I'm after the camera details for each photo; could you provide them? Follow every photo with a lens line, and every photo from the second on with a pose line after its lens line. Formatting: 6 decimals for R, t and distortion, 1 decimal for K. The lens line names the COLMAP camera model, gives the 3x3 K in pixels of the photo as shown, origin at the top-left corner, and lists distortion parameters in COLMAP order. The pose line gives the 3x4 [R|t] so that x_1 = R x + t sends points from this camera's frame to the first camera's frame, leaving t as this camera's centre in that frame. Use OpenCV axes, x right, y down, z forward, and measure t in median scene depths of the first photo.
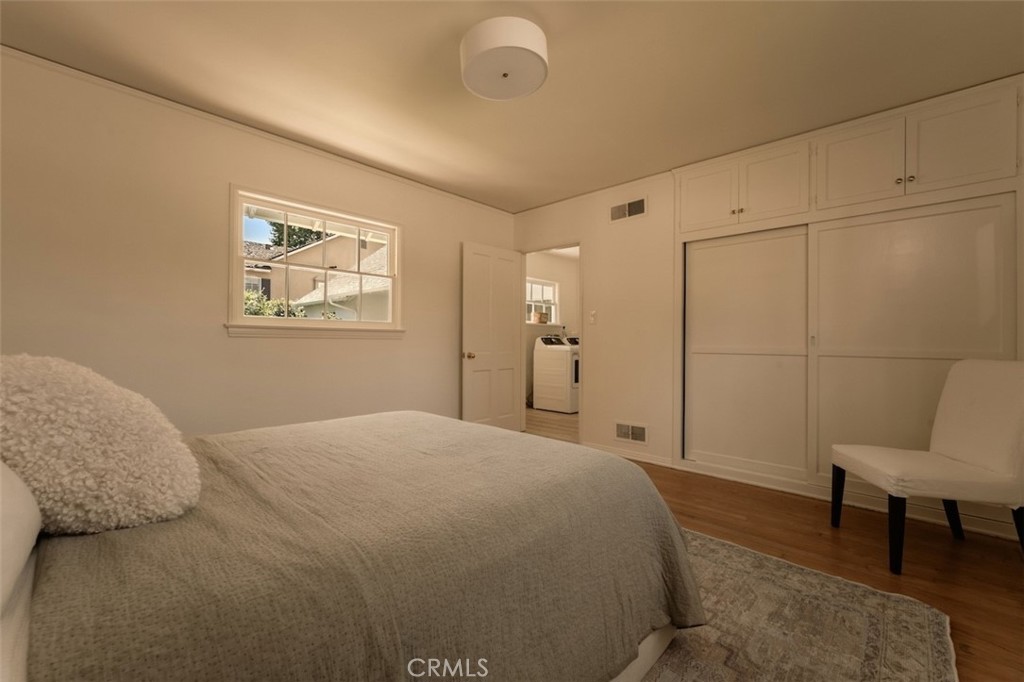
lens RADIAL K [[420.4, 0, 512.0], [0, 420.4, 341.0], [0, 0, 1]] dist [-0.001220, -0.000041]
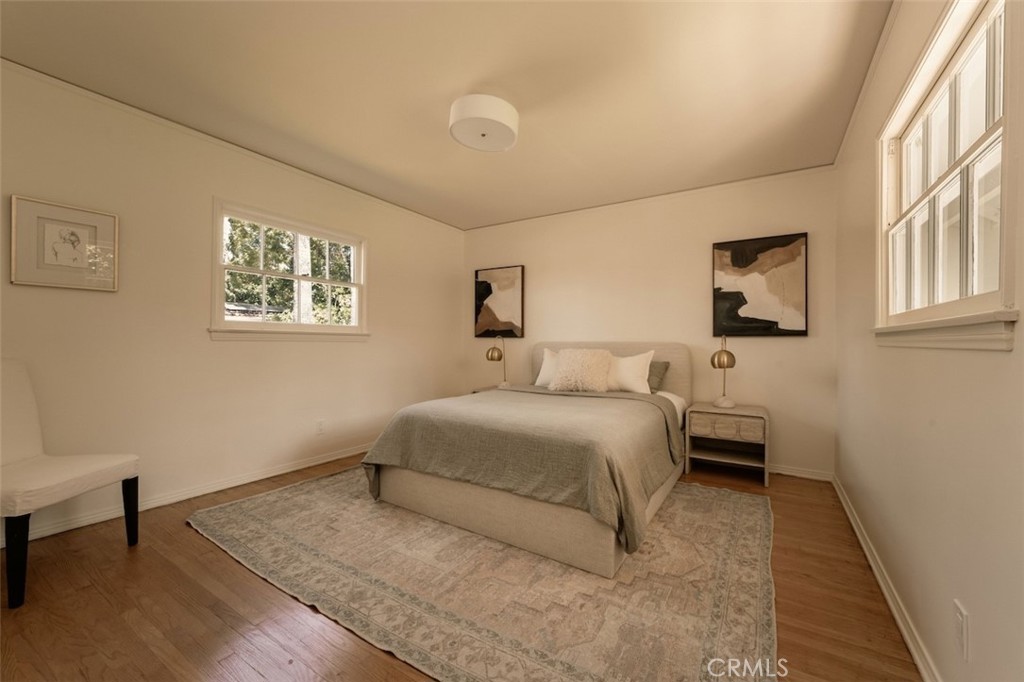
lens RADIAL K [[404.3, 0, 512.0], [0, 404.3, 341.0], [0, 0, 1]] dist [0.000394, -0.000300]
pose [[-0.981078, -0.014163, -0.193093, 0.137269], [-0.012744, 0.999882, -0.008589, 0.001163], [0.193192, -0.005966, -0.981143, 2.392739]]
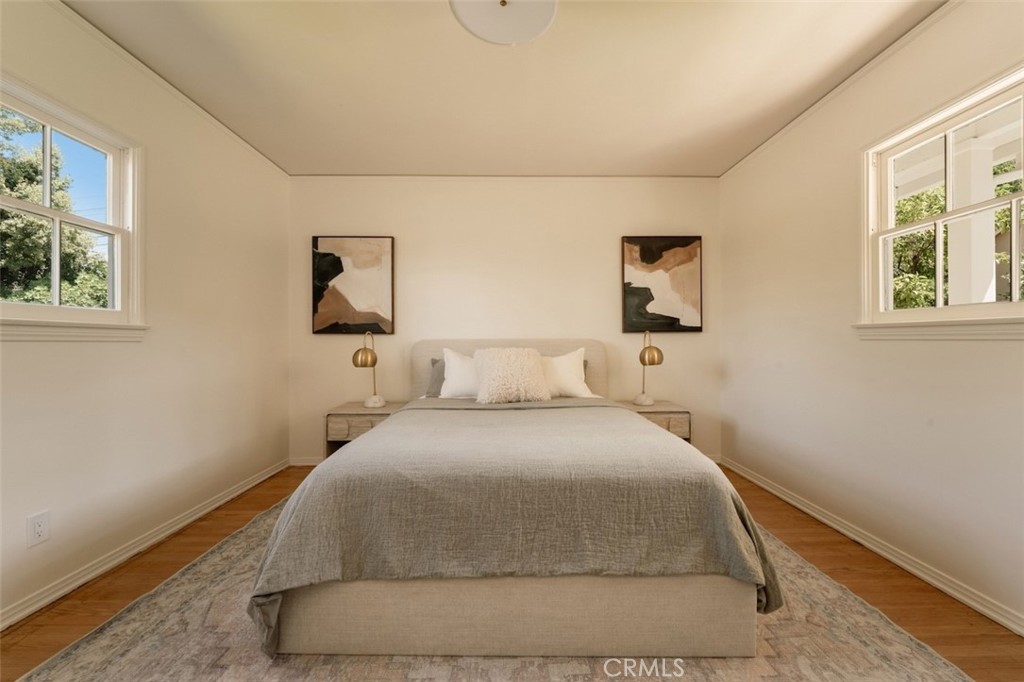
lens RADIAL K [[431.2, 0, 556.1], [0, 431.2, 341.4], [0, 0, 1]] dist [-0.002232, -0.000265]
pose [[-0.715843, -0.004187, -0.698248, 0.509855], [0.000938, 0.999975, -0.006958, 0.005733], [0.698260, -0.005636, -0.715822, 1.767699]]
